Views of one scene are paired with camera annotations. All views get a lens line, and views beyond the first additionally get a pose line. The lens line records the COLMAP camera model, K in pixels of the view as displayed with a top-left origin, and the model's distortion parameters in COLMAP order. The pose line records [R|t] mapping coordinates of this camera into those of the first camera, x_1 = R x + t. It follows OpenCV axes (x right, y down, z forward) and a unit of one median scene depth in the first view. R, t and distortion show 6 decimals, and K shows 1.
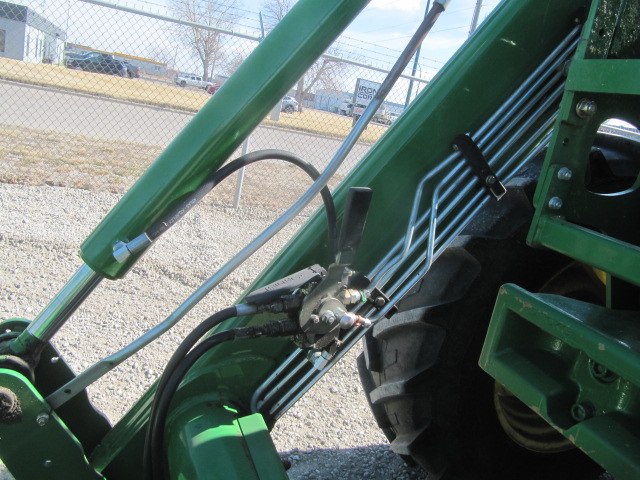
lens RADIAL K [[525.6, 0, 321.3], [0, 525.6, 237.0], [0, 0, 1]] dist [-0.057972, 0.030615]
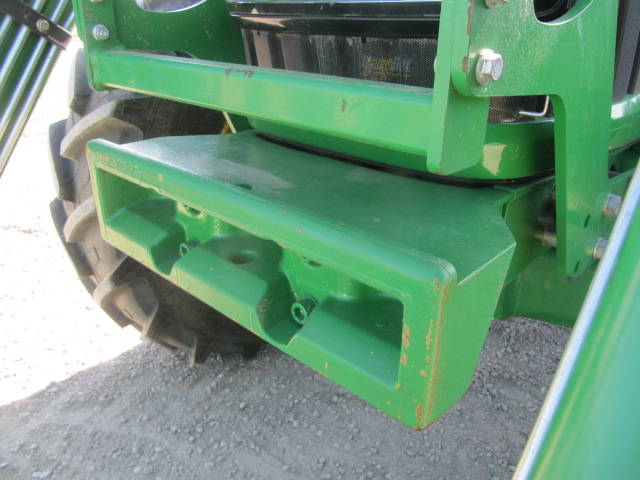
lens RADIAL K [[525.6, 0, 321.0], [0, 525.6, 241.3], [0, 0, 1]] dist [-0.057972, 0.030615]
pose [[0.885011, -0.343586, 0.314171, 0.177945], [0.264245, 0.926287, 0.268640, 0.055162], [-0.383313, -0.154731, 0.910565, 0.015396]]
